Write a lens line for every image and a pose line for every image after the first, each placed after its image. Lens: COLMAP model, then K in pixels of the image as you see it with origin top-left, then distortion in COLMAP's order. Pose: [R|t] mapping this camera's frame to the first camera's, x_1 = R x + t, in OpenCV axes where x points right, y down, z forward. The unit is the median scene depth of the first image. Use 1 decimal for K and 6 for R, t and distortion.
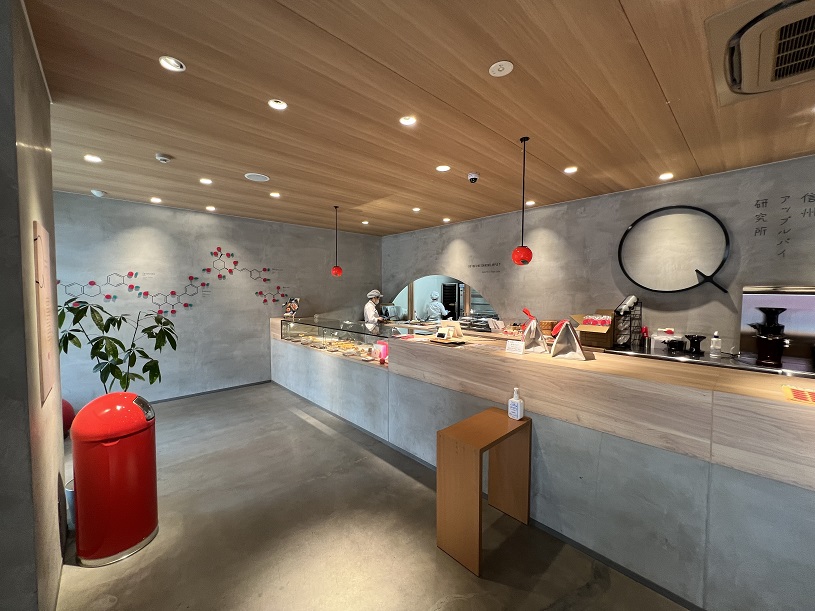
lens RADIAL K [[325.3, 0, 408.4], [0, 325.3, 306.0], [0, 0, 1]] dist [0.000109, 0.000000]
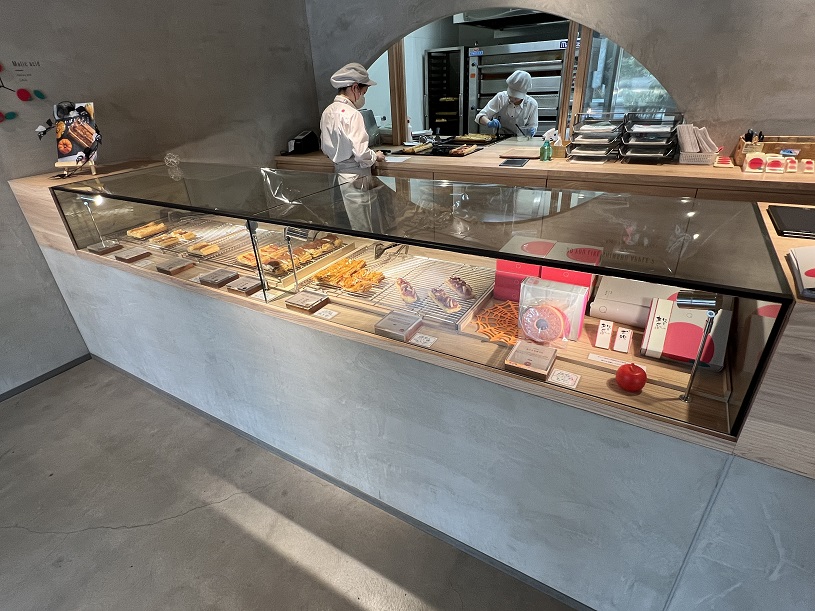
lens RADIAL K [[429.4, 0, 403.9], [0, 429.4, 305.9], [0, 0, 1]] dist [0.006452, -0.000225]
pose [[0.962841, -0.167696, 0.211696, -0.177589], [0.064020, 0.903242, 0.424329, -0.004403], [-0.262371, -0.395009, 0.880414, 0.509128]]
